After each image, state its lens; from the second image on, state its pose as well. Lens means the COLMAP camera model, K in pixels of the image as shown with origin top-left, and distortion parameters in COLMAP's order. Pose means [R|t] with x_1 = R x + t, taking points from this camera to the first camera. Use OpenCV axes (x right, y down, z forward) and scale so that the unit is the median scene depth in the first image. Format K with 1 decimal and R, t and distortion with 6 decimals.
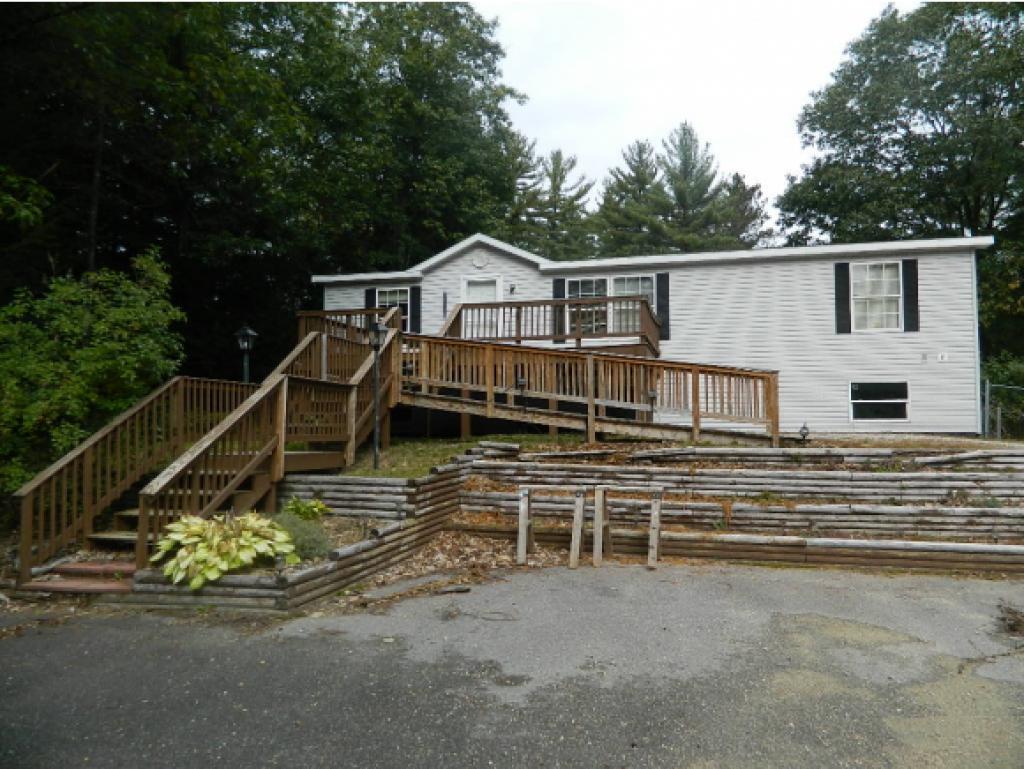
lens RADIAL K [[772.2, 0, 512.1], [0, 772.2, 375.0], [0, 0, 1]] dist [0.012948, -0.007533]
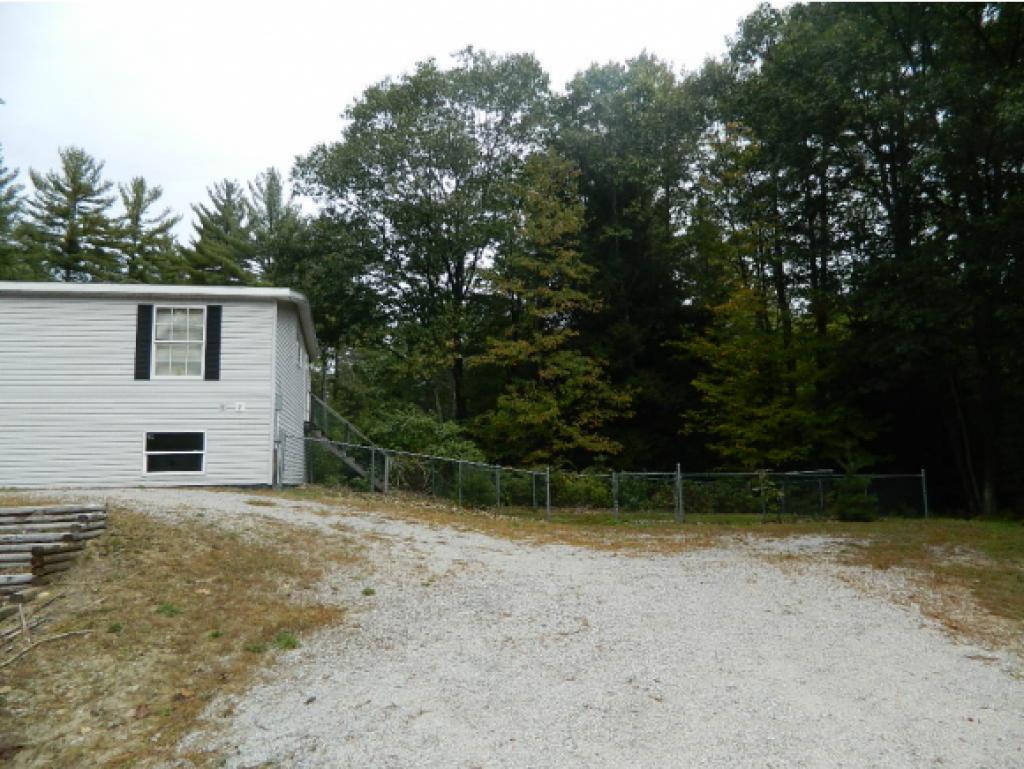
lens RADIAL K [[772.2, 0, 513.5], [0, 772.2, 385.0], [0, 0, 1]] dist [0.012948, -0.007533]
pose [[0.914629, 0.035981, 0.402691, 0.466555], [-0.014396, 0.998299, -0.056502, -0.001191], [-0.404039, 0.045881, 0.913591, -0.026756]]
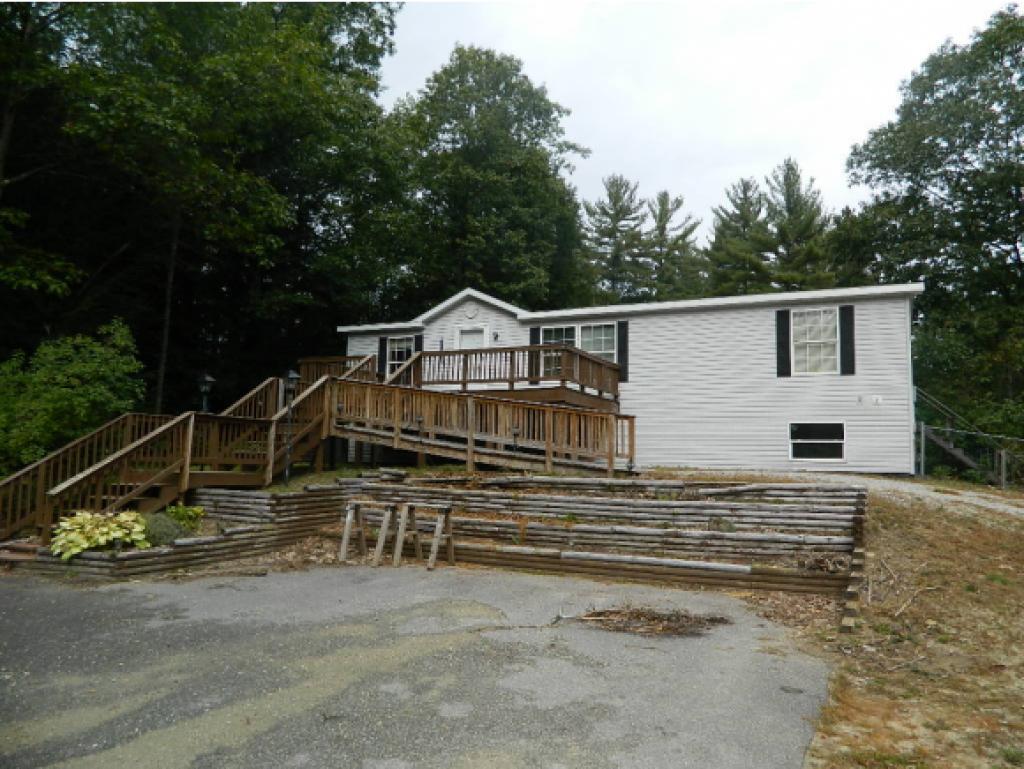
lens RADIAL K [[772.2, 0, 507.5], [0, 772.2, 377.0], [0, 0, 1]] dist [0.012948, -0.007533]
pose [[0.979841, -0.000761, -0.199776, 0.272516], [-0.008224, 0.998991, -0.044140, -0.003501], [0.199608, 0.044893, 0.978847, -0.106838]]
